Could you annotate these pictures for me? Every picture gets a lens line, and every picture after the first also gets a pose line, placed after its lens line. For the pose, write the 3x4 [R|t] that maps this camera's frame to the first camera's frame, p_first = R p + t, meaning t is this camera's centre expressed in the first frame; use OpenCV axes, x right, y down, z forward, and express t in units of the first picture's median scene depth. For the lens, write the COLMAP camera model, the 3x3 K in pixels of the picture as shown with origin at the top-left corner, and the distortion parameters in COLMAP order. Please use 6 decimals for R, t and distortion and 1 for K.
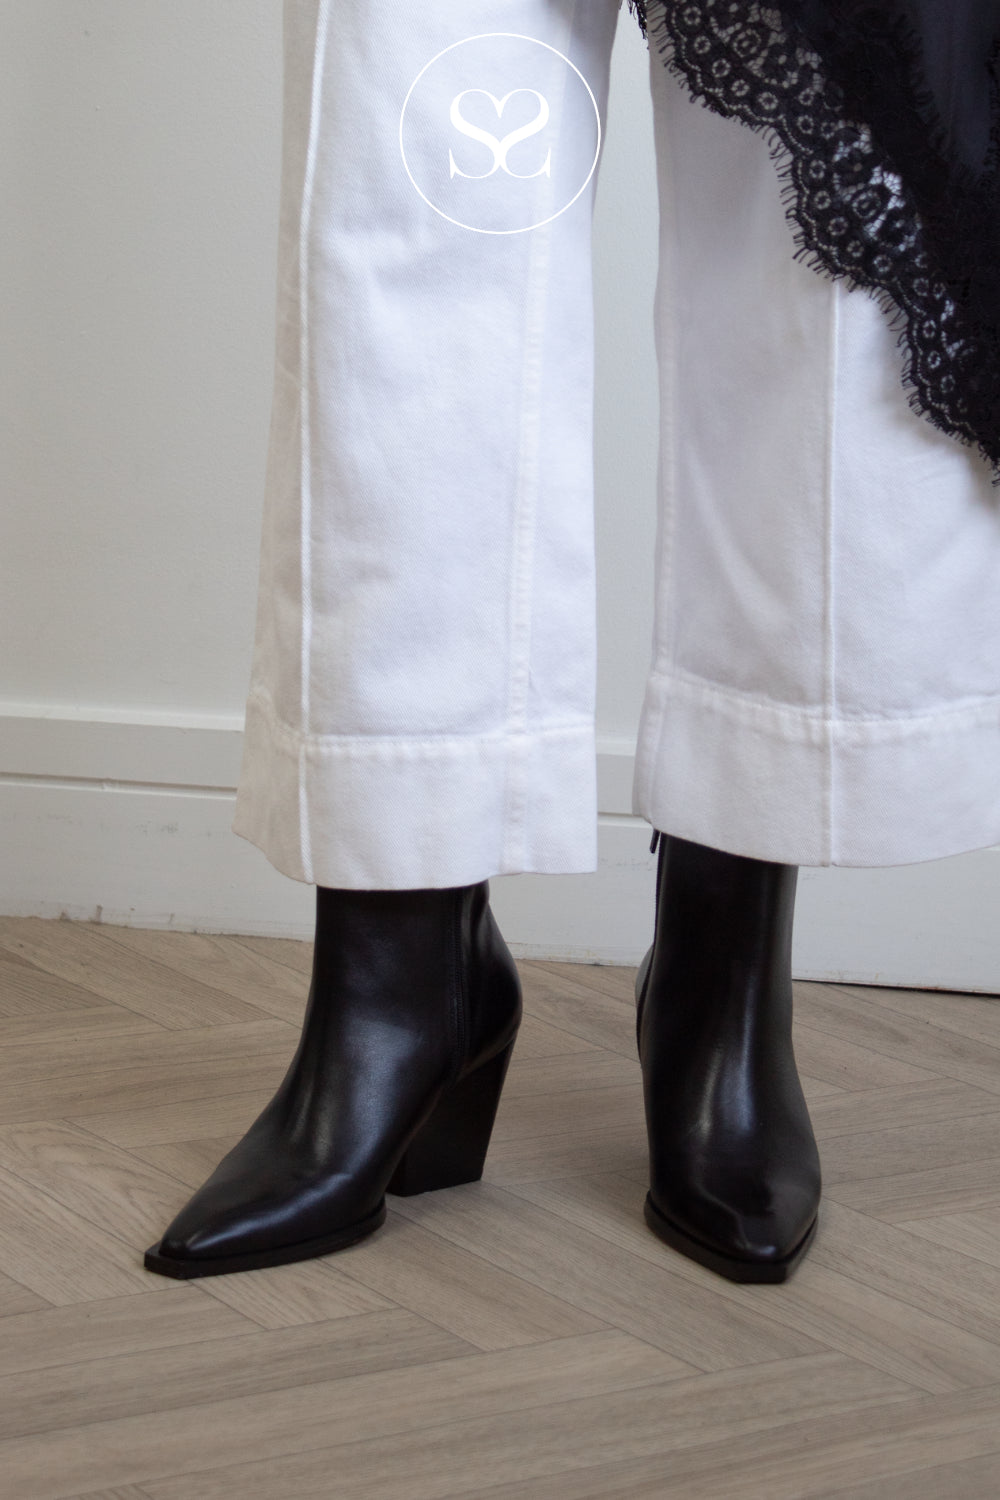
lens RADIAL K [[3619.7, 0, 506.2], [0, 3619.7, 748.1], [0, 0, 1]] dist [-0.086686, 0.000000]
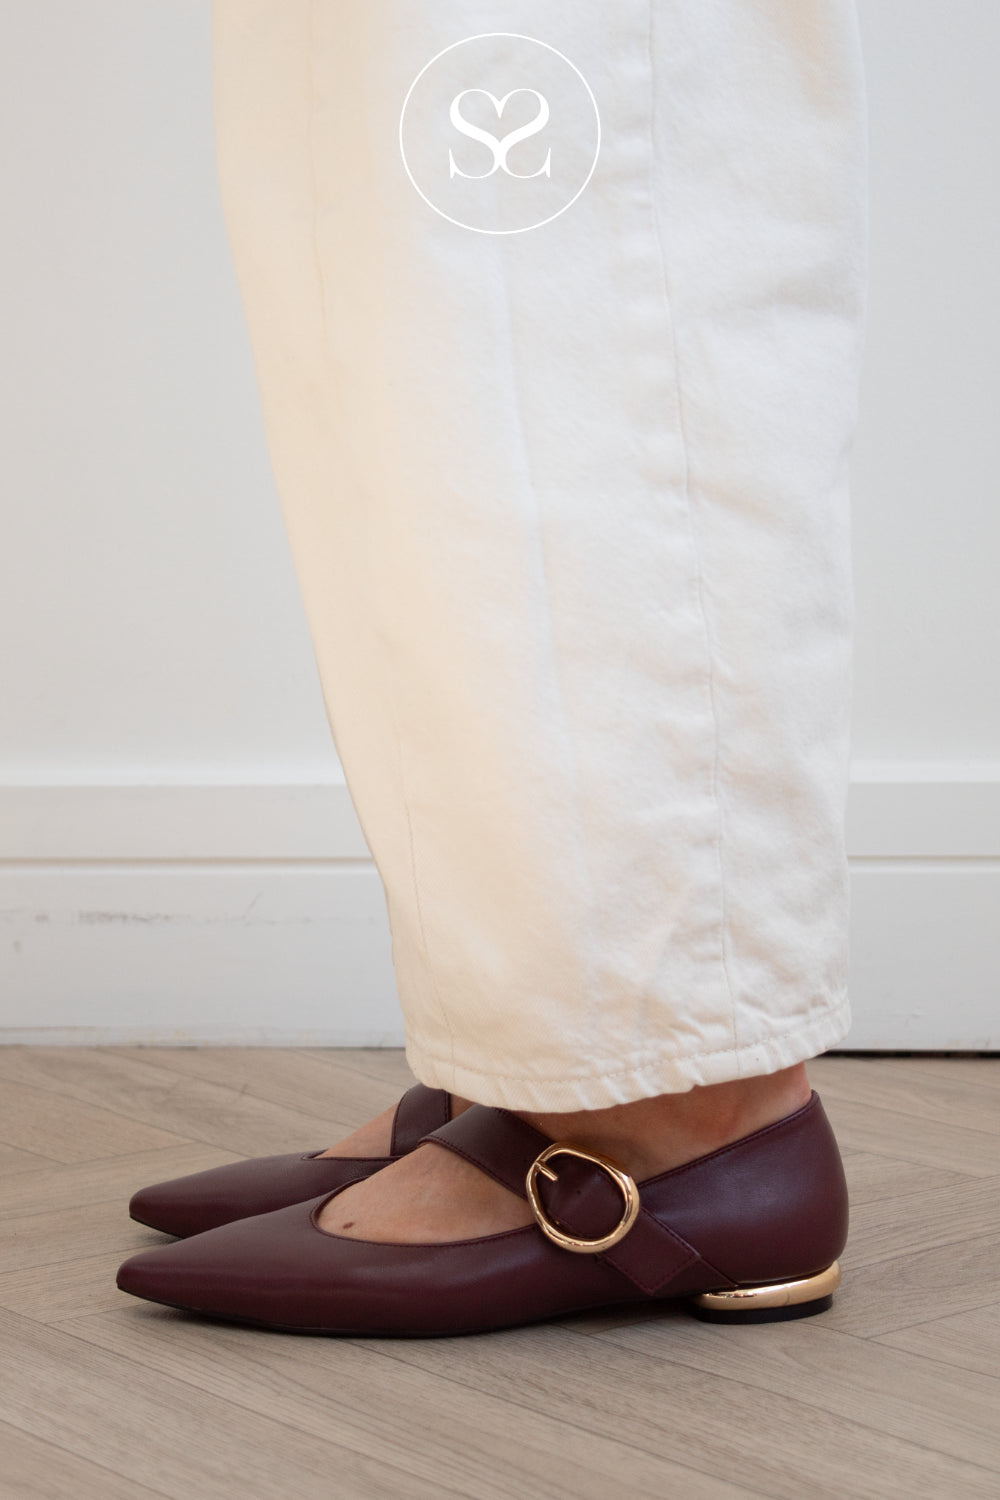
lens RADIAL K [[3619.7, 0, 486.2], [0, 3619.7, 749.9], [0, 0, 1]] dist [-0.086686, 0.000000]
pose [[0.993305, -0.060341, 0.098508, 0.024872], [0.064474, 0.997144, -0.039327, 0.048297], [-0.095853, 0.045415, 0.994359, 0.319242]]
